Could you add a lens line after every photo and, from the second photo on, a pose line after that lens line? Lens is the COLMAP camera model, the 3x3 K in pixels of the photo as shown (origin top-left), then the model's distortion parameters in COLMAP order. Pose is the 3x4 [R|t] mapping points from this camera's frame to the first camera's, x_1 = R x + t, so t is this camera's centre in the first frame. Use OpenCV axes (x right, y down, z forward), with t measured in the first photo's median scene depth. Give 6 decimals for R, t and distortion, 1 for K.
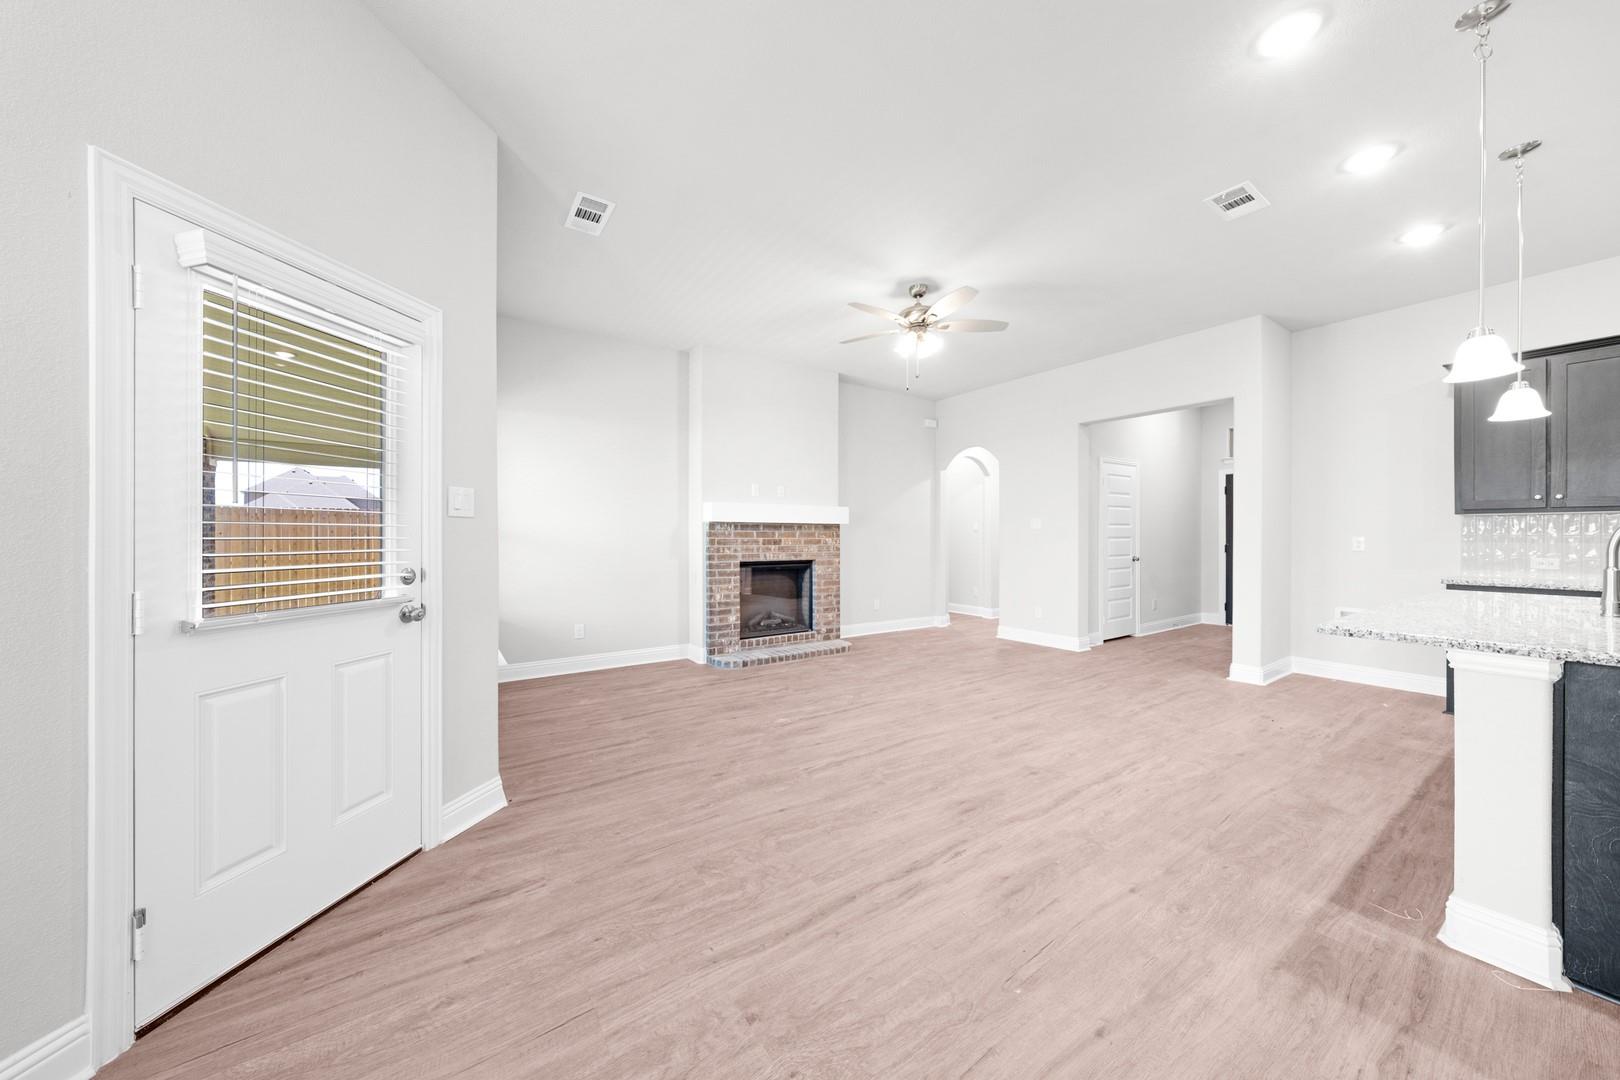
lens RADIAL K [[557.5, 0, 803.8], [0, 557.5, 528.7], [0, 0, 1]] dist [0.000616, 0.000251]
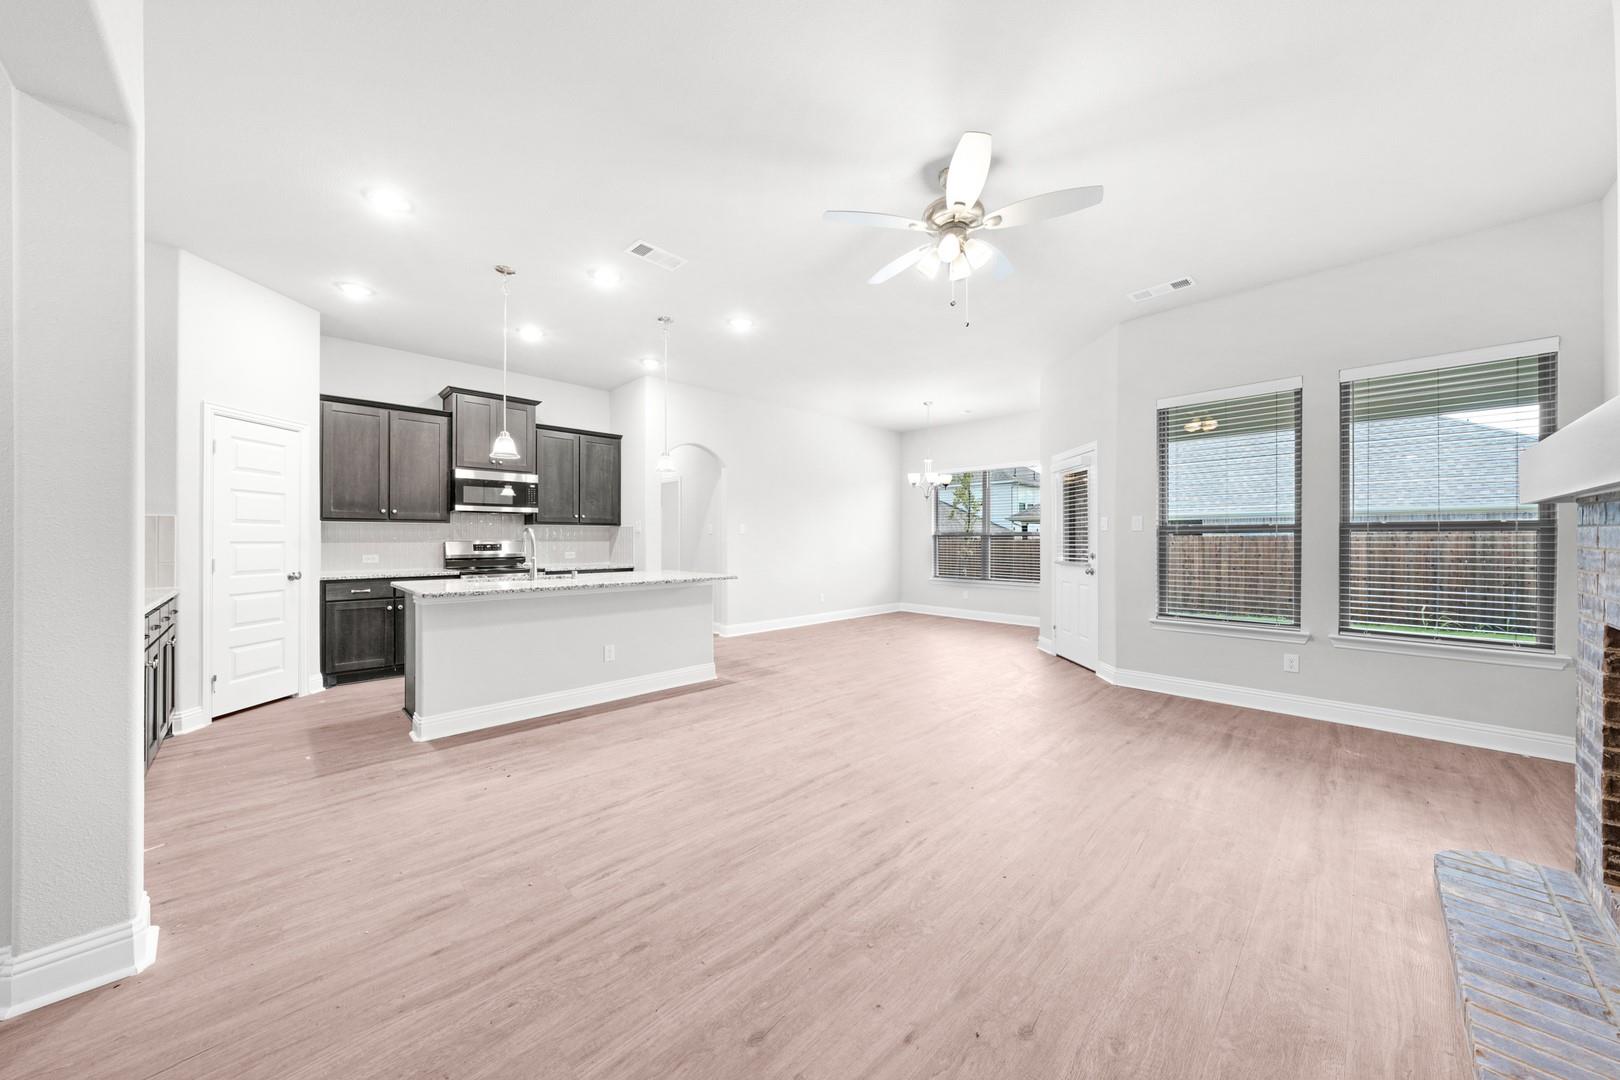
lens RADIAL K [[551.9, 0, 804.3], [0, 551.9, 540.7], [0, 0, 1]] dist [-0.000531, -0.000057]
pose [[-0.983719, 0.000321, -0.179715, 0.836462], [0.001821, 0.999965, -0.008180, 0.029134], [0.179706, -0.008374, -0.983685, 2.716667]]
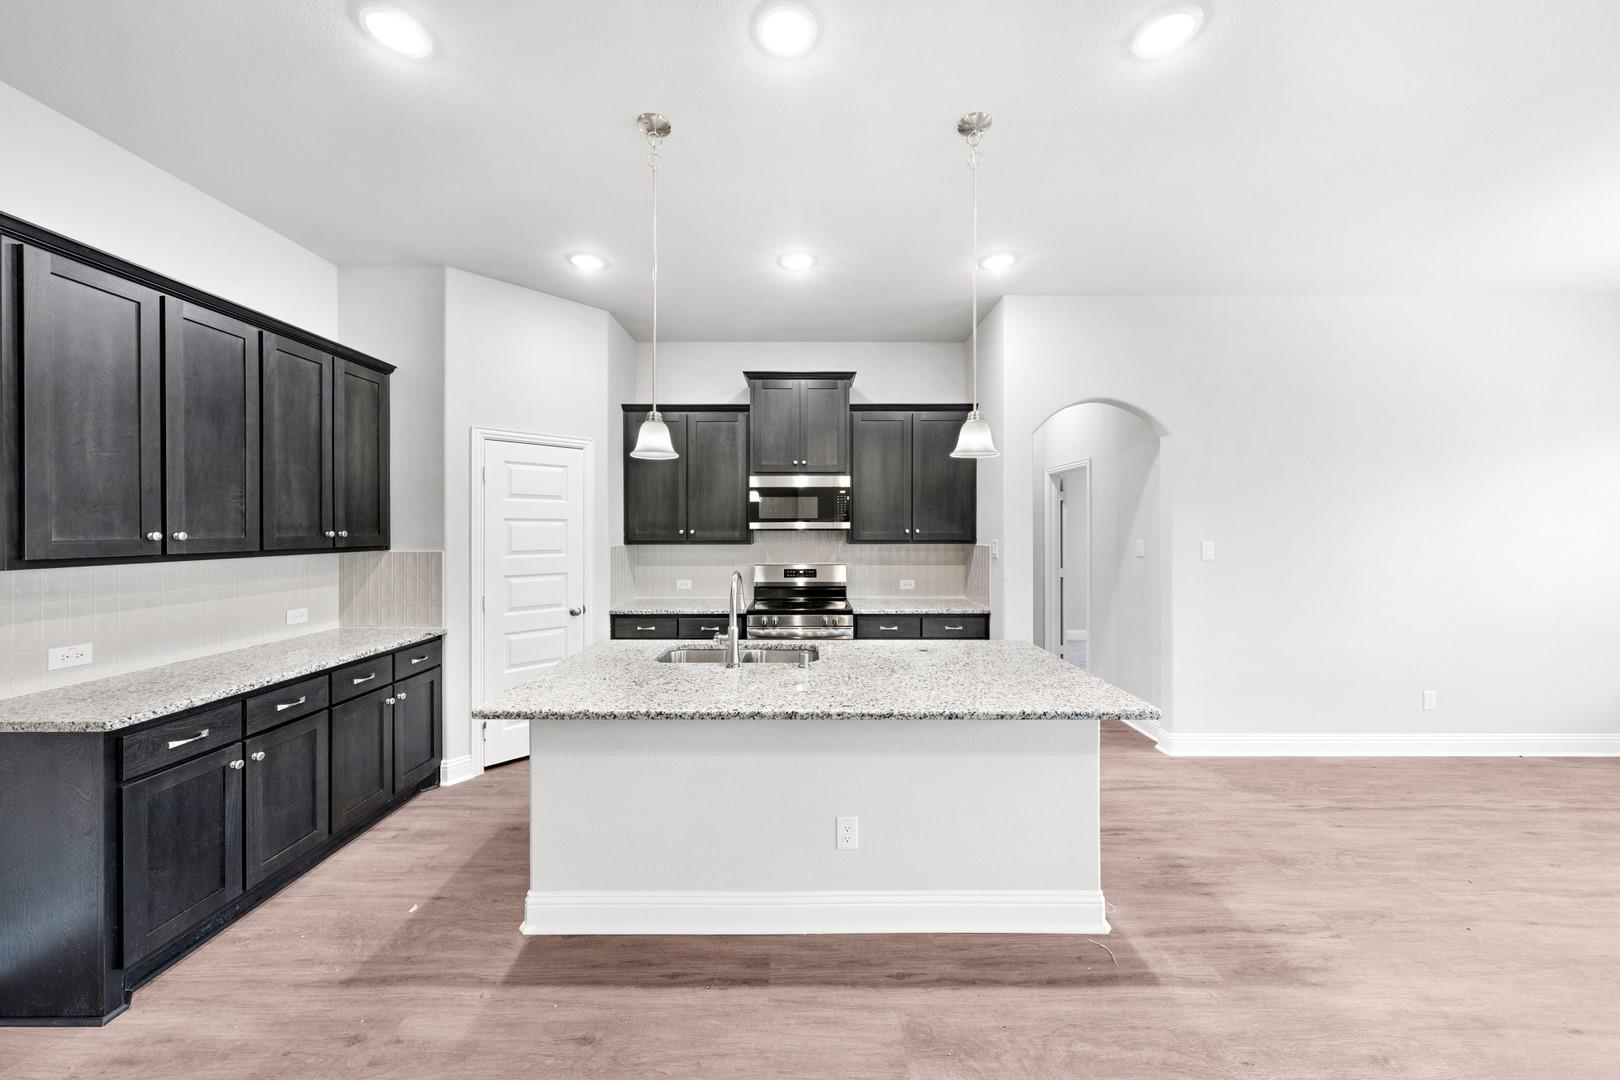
lens RADIAL K [[557.5, 0, 803.8], [0, 557.5, 528.7], [0, 0, 1]] dist [0.000616, 0.000251]
pose [[-0.828737, -0.000312, 0.559639, 0.698864], [-0.006548, 0.999937, -0.009139, -0.096796], [-0.559600, -0.011239, -0.828686, 1.667407]]
